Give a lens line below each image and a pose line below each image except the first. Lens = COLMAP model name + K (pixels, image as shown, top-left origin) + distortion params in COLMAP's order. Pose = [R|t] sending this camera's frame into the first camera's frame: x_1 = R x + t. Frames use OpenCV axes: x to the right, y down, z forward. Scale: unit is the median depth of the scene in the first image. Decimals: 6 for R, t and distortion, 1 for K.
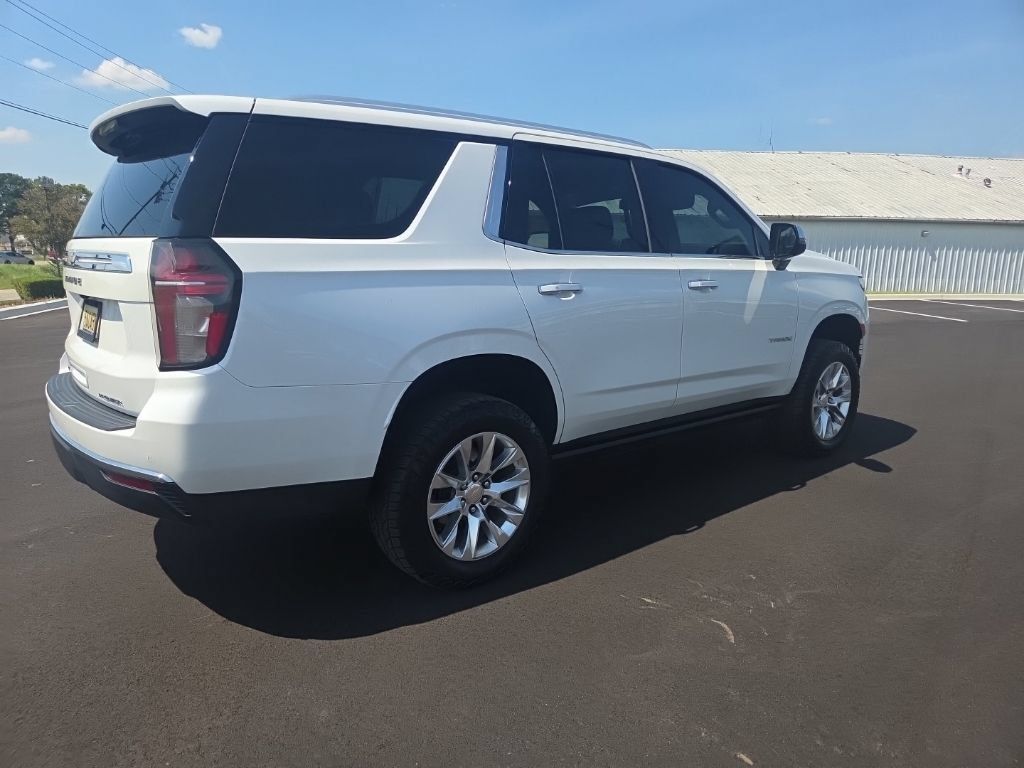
lens RADIAL K [[678.0, 0, 492.4], [0, 678.0, 374.0], [0, 0, 1]] dist [0.075559, -0.064207]
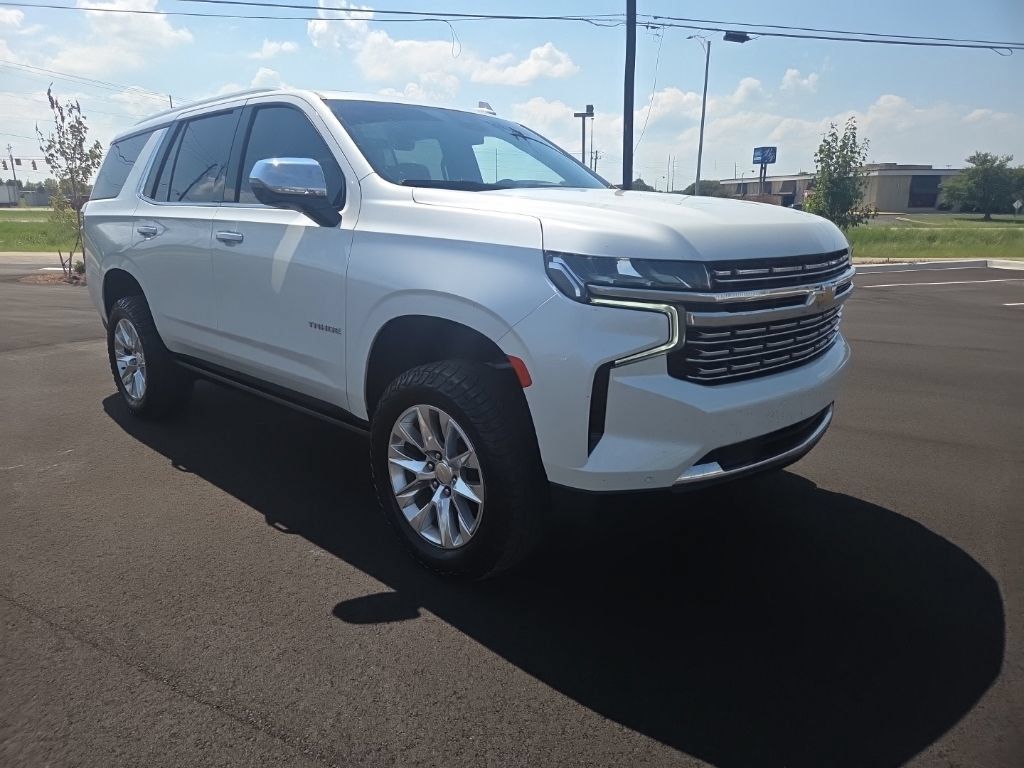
lens RADIAL K [[687.8, 0, 511.9], [0, 687.8, 372.5], [0, 0, 1]] dist [0.081788, -0.073689]
pose [[0.130343, 0.215987, -0.967657, 1.634305], [-0.172303, 0.966067, 0.192423, -0.251345], [0.976382, 0.141650, 0.163135, 1.553791]]
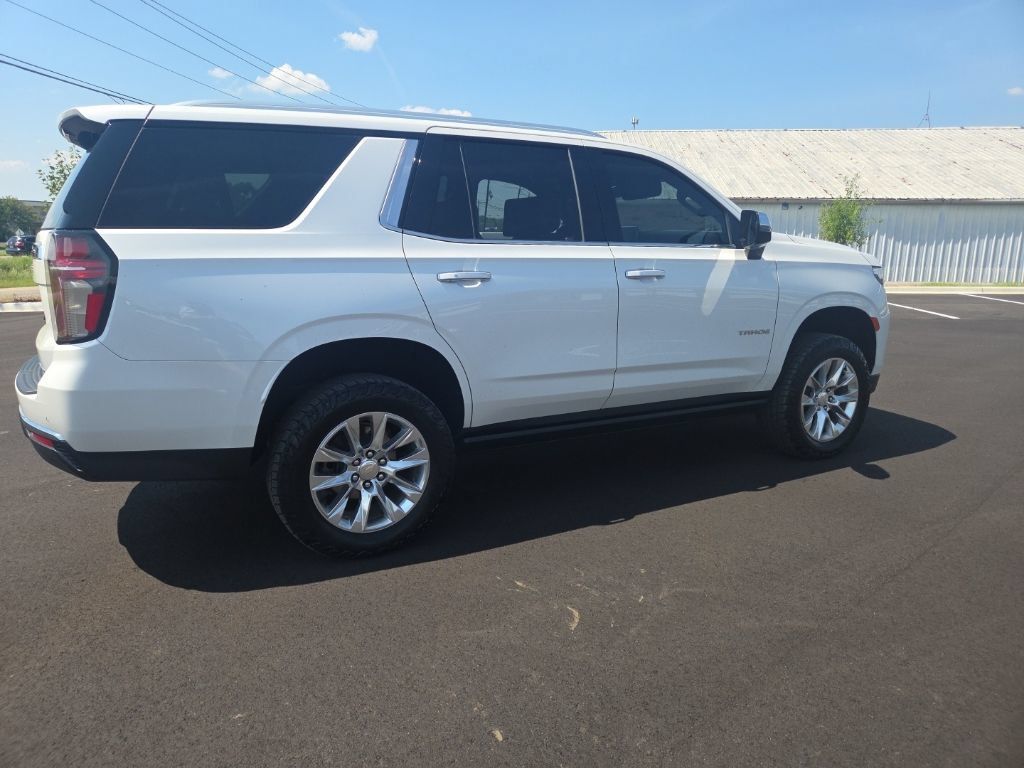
lens RADIAL K [[681.8, 0, 490.1], [0, 681.8, 359.3], [0, 0, 1]] dist [0.074310, -0.061400]
pose [[0.982501, 0.029170, -0.183957, 0.341776], [-0.030235, 0.999538, -0.002988, 0.001920], [0.183785, 0.008497, 0.982930, -0.011392]]
